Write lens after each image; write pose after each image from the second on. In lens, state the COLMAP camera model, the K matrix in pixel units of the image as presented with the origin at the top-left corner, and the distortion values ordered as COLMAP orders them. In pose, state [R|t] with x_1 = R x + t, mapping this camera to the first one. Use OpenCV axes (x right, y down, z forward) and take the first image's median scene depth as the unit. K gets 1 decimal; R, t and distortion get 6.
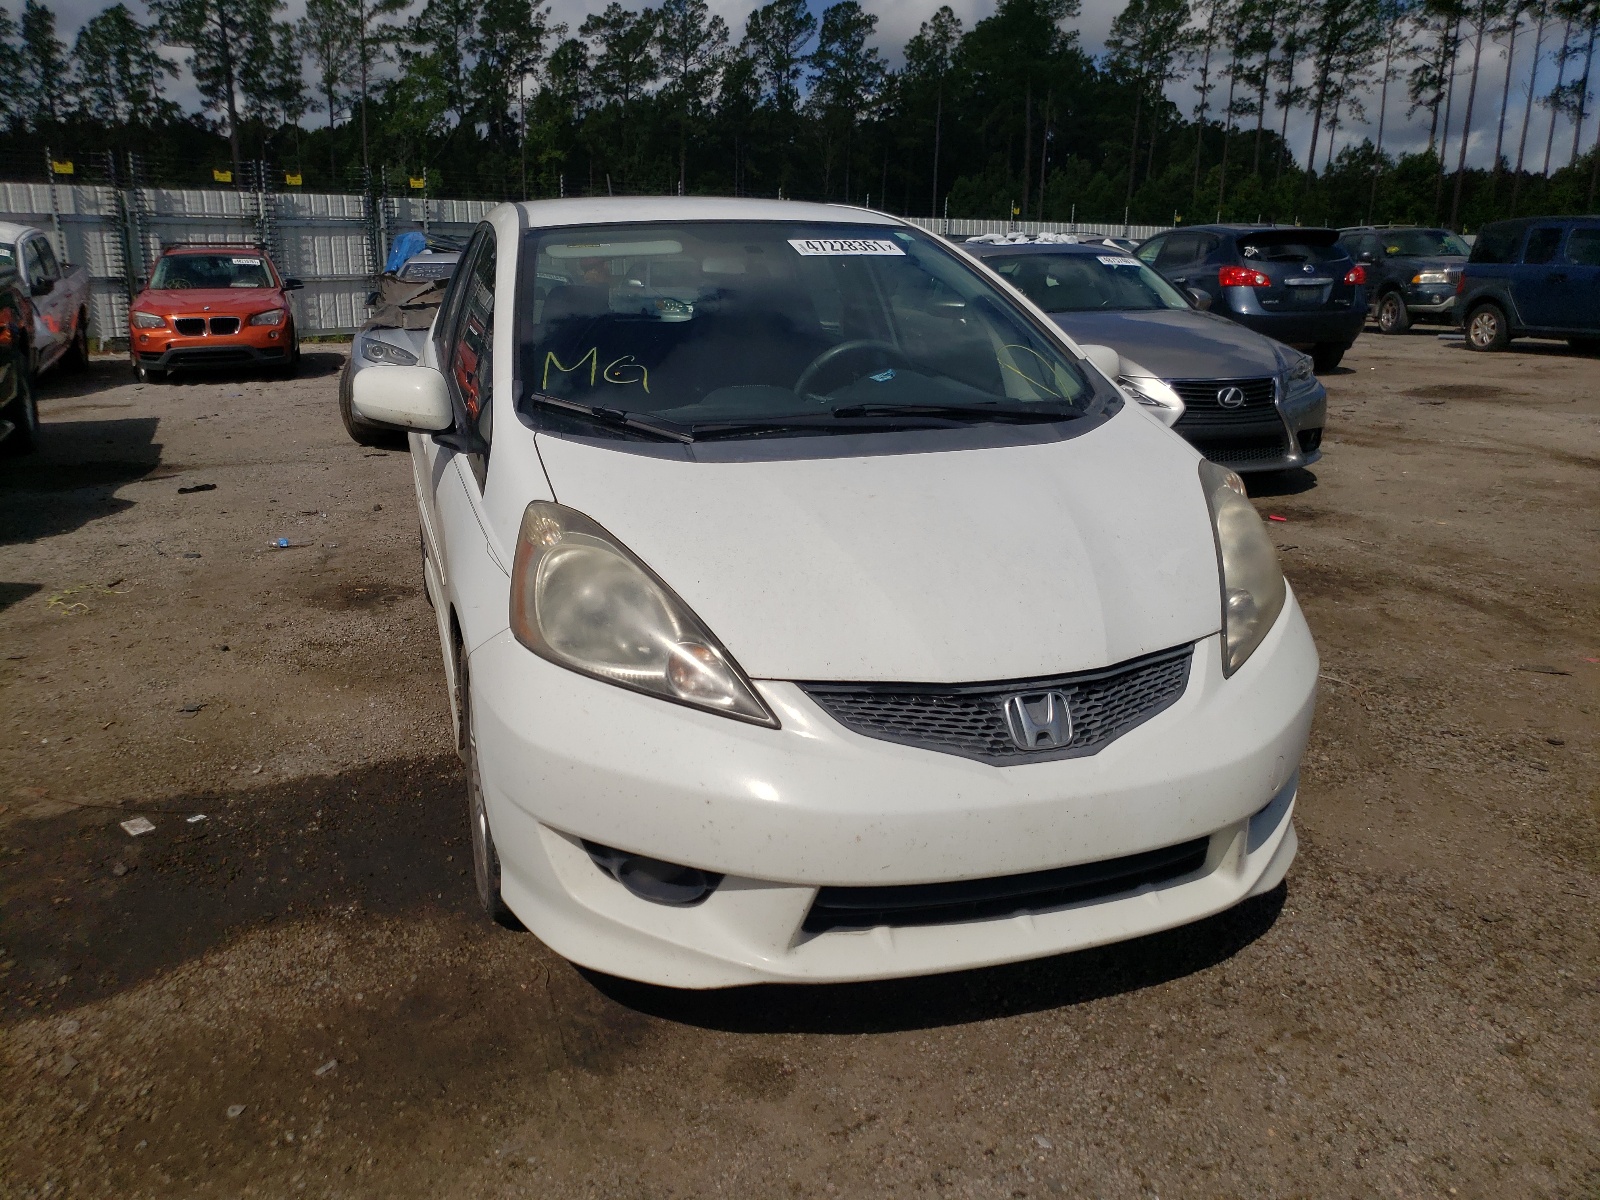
lens RADIAL K [[1227.3, 0, 800.0], [0, 1227.3, 600.0], [0, 0, 1]] dist [0.005122, 0.009726]
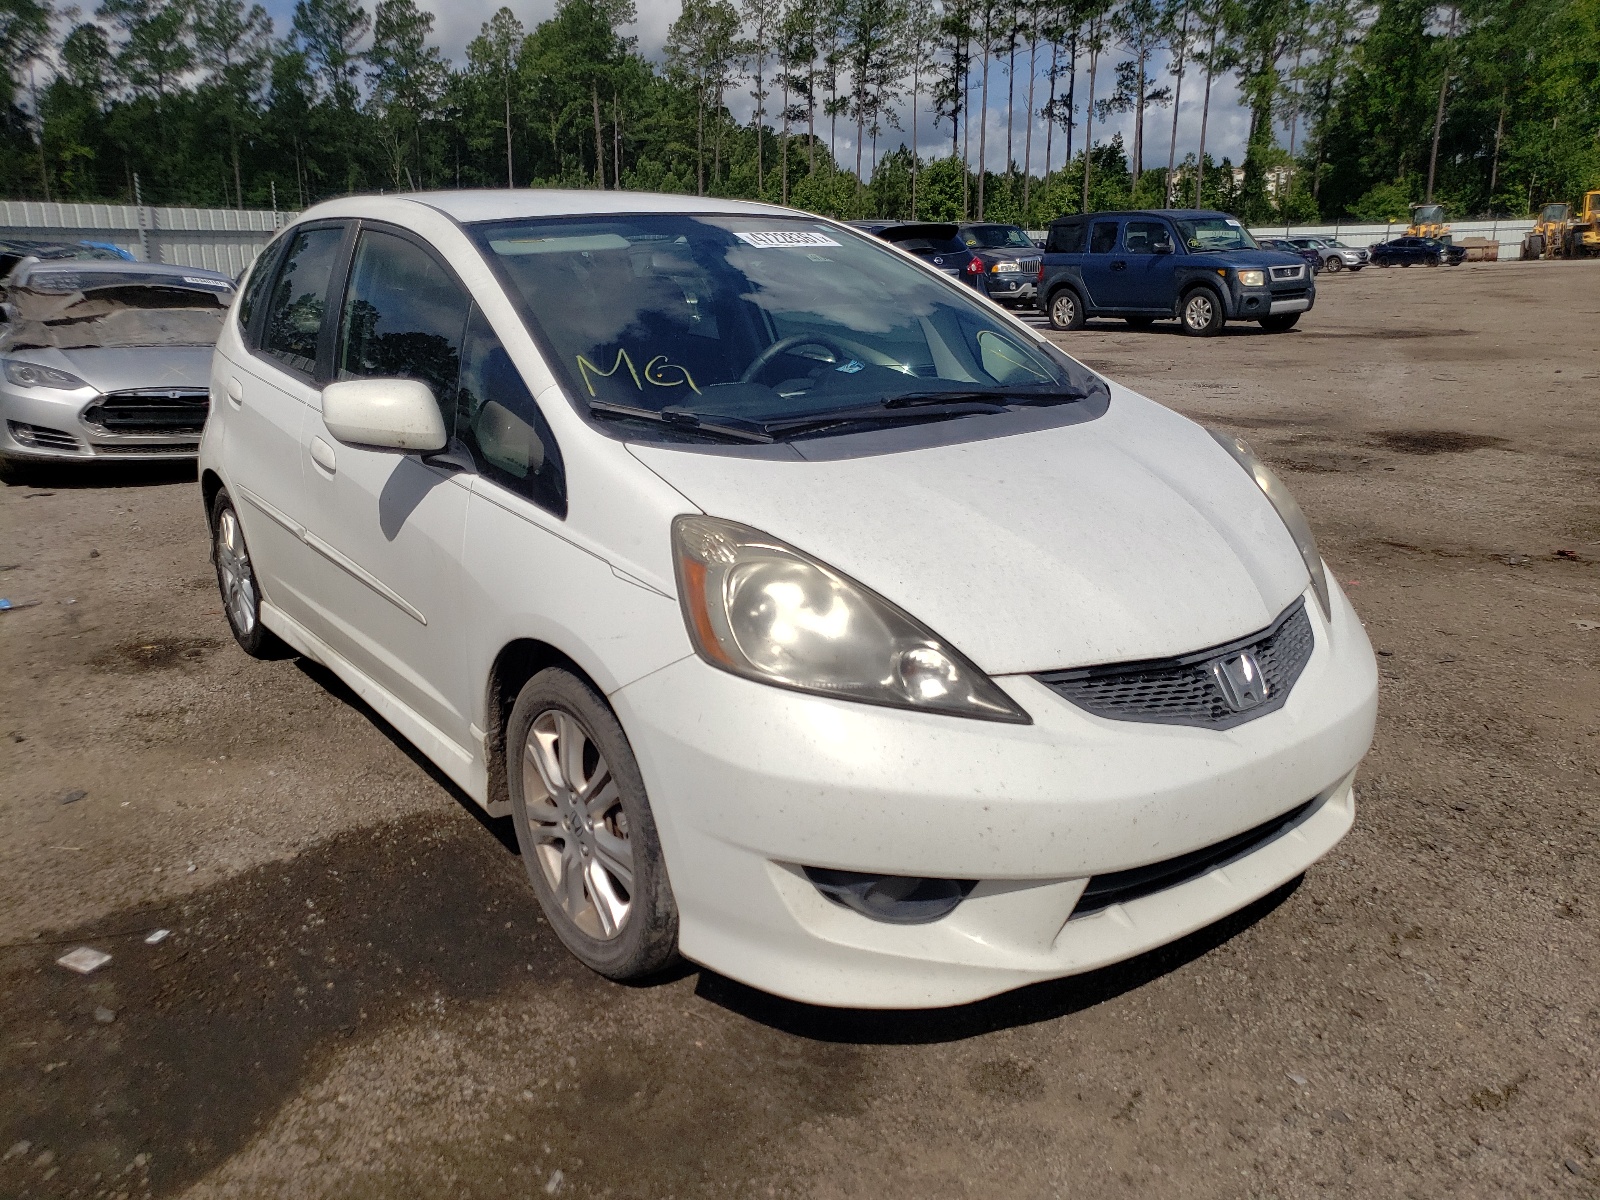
lens RADIAL K [[1200.8, 0, 800.0], [0, 1200.8, 600.0], [0, 0, 1]] dist [0.009764, 0.012951]
pose [[0.948152, -0.105795, 0.299693, -0.357879], [0.104198, 0.994327, 0.021354, -0.024646], [-0.300252, 0.010980, 0.953797, 0.106412]]
